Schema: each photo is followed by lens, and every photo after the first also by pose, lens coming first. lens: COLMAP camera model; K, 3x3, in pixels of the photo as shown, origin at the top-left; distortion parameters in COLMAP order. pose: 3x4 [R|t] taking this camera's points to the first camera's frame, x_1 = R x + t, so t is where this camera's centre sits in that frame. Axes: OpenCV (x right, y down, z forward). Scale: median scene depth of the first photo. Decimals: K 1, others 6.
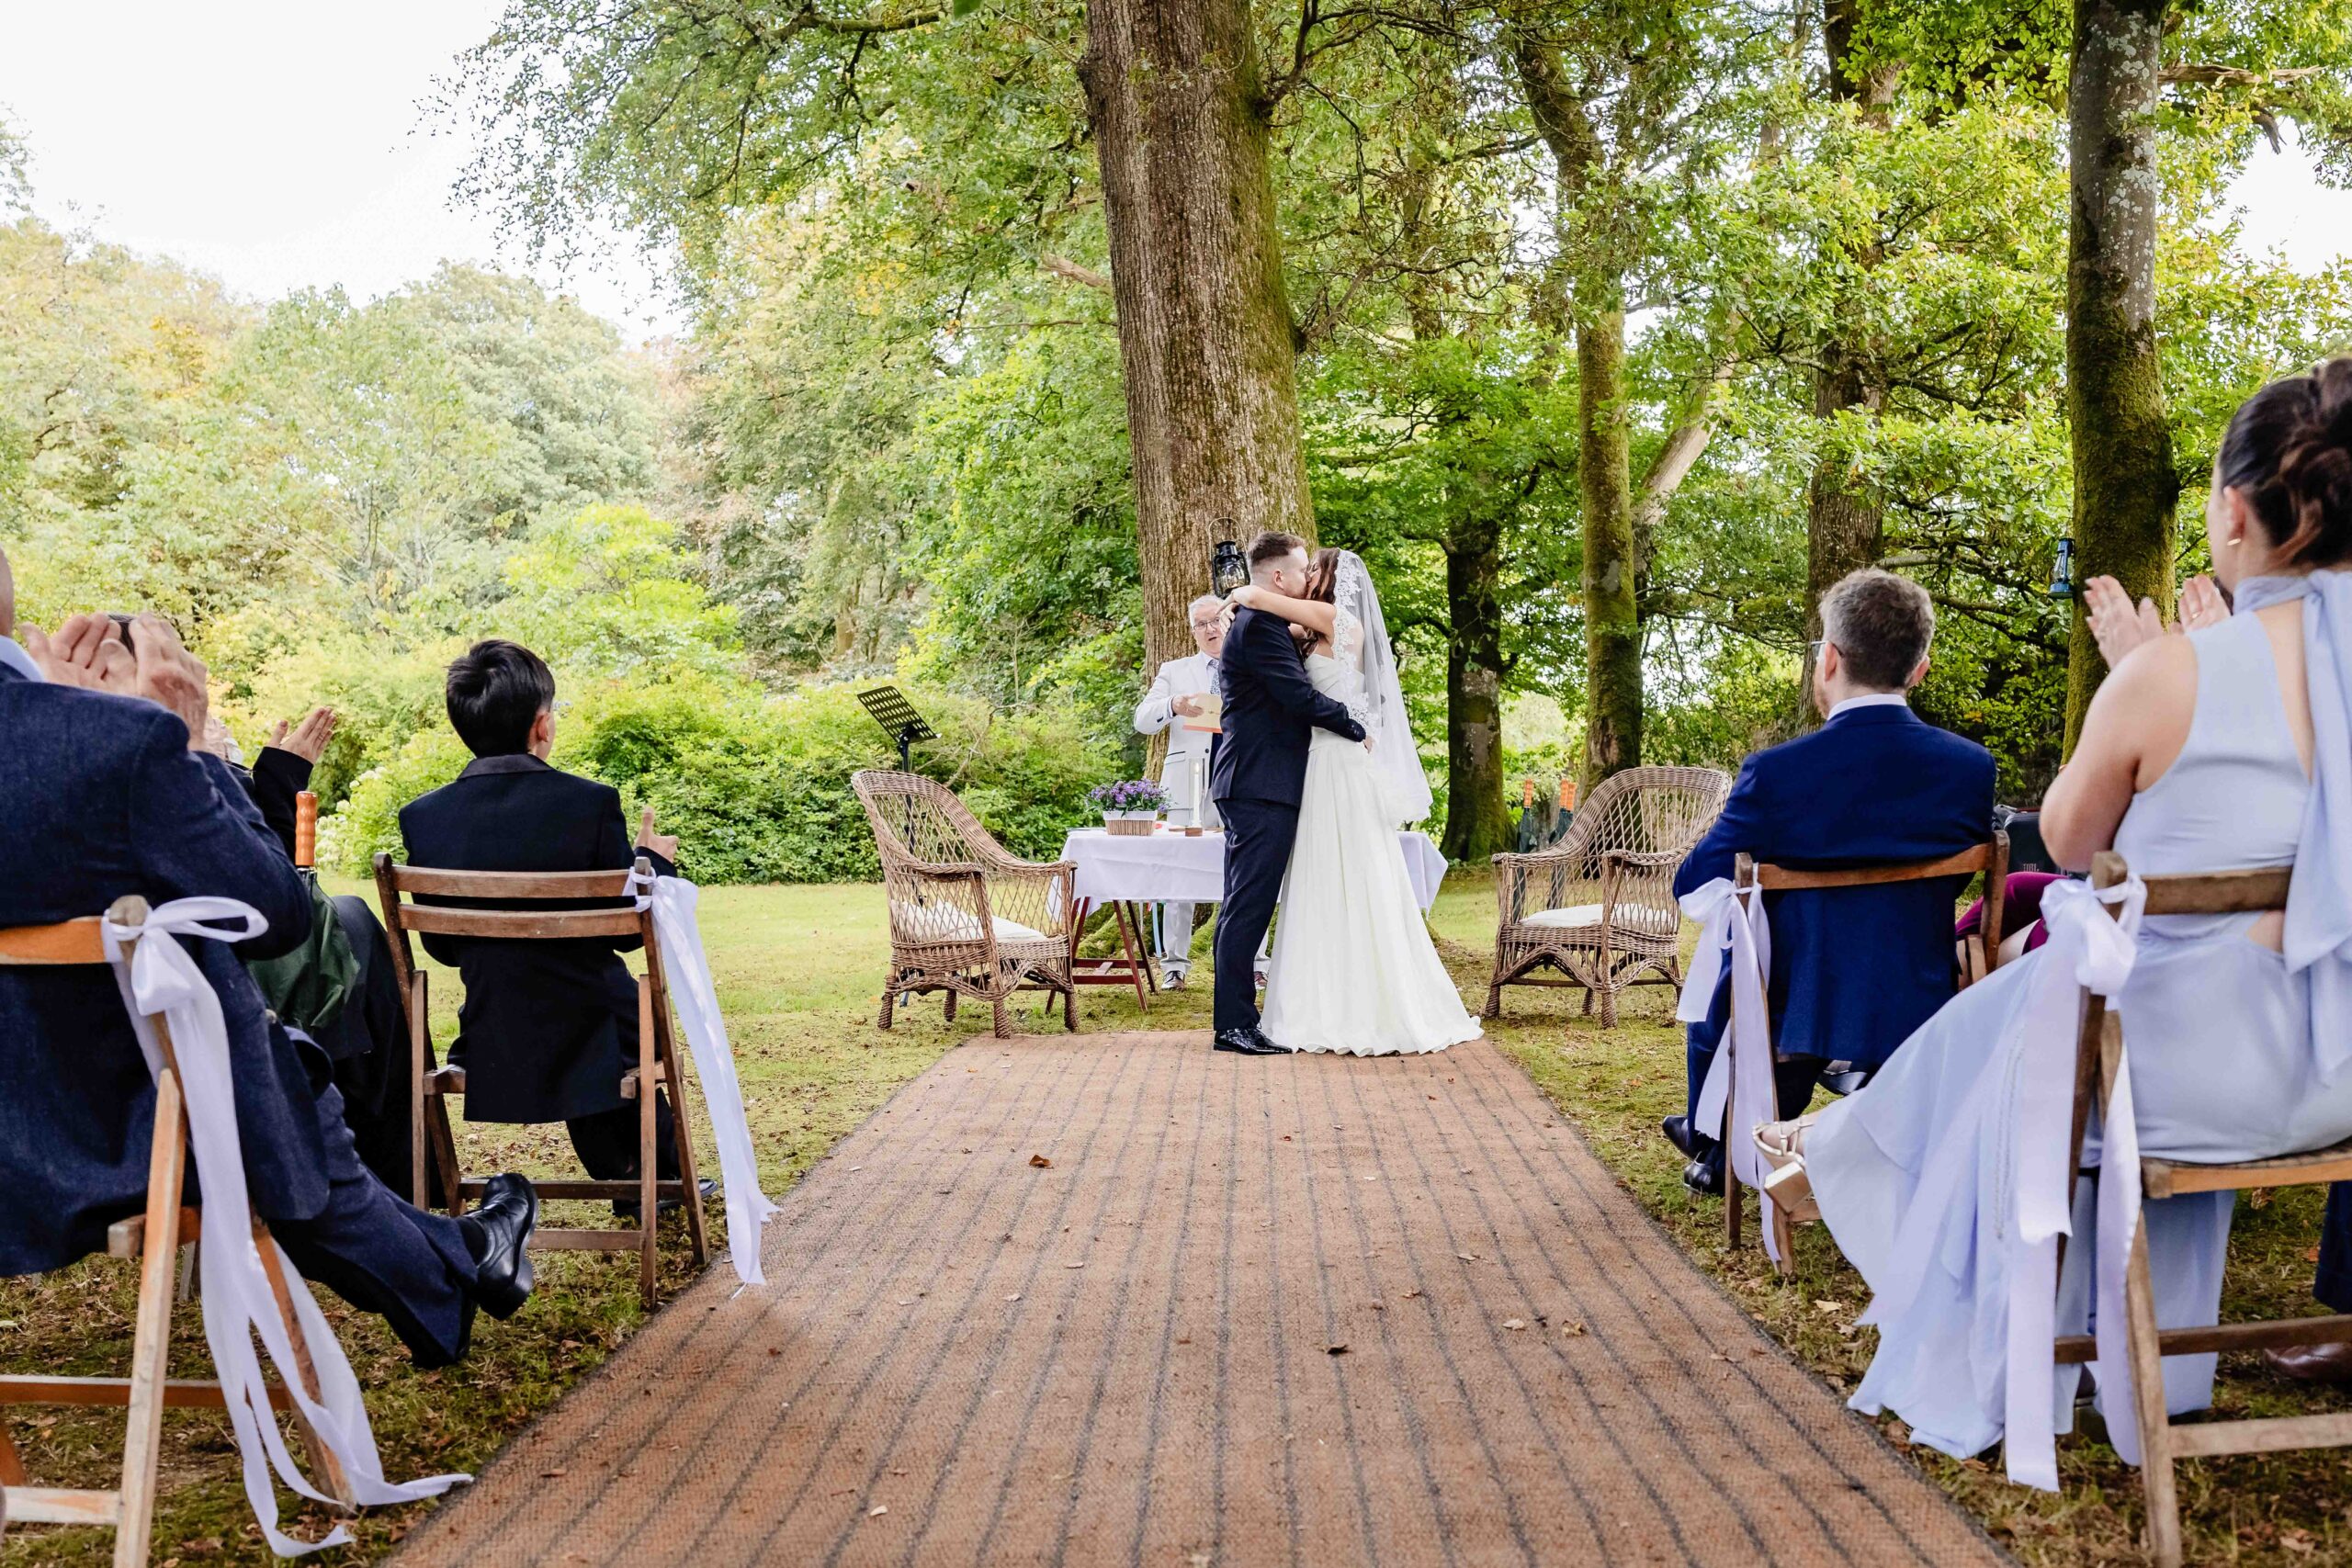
lens RADIAL K [[4594.7, 0, 1176.0], [0, 4594.7, 784.0], [0, 0, 1]] dist [-0.012487, -0.076858]
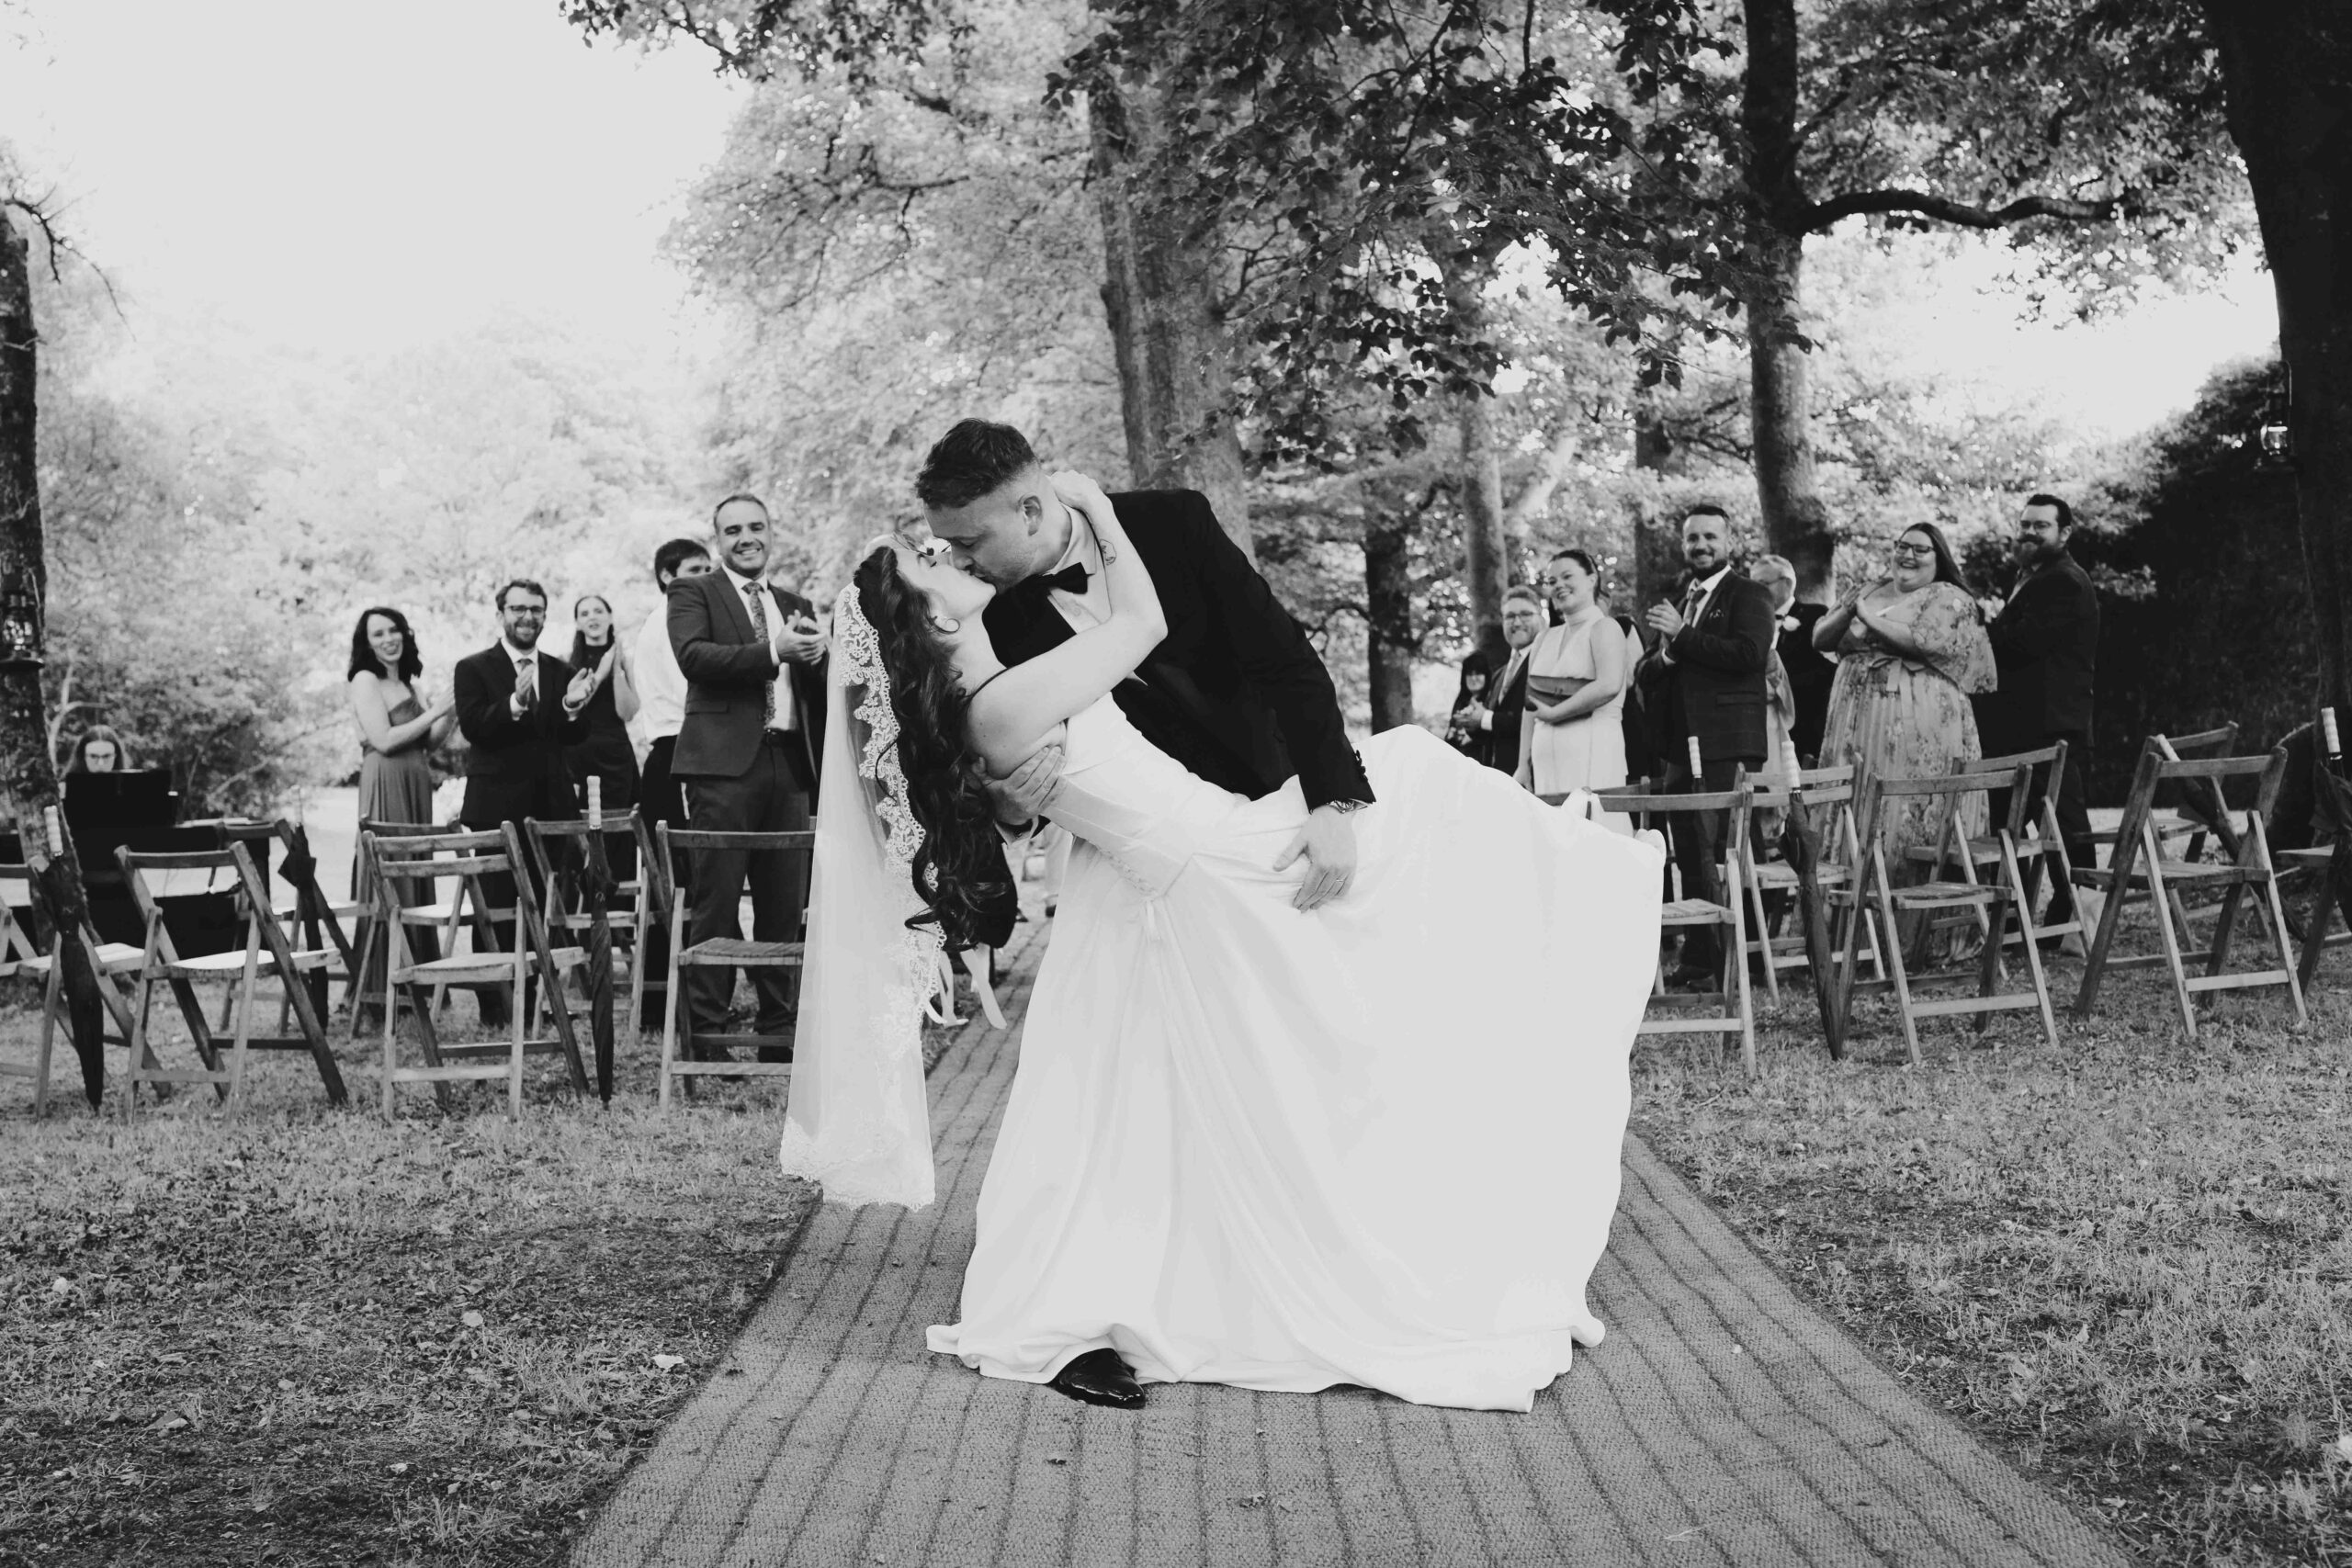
lens RADIAL K [[4594.7, 0, 1176.0], [0, 4594.7, 784.0], [0, 0, 1]] dist [-0.012487, -0.076858]
pose [[0.999837, -0.013453, 0.012007, -0.006354], [0.013319, 0.999849, 0.011189, -0.002477], [-0.012155, -0.011027, 0.999865, -0.208276]]
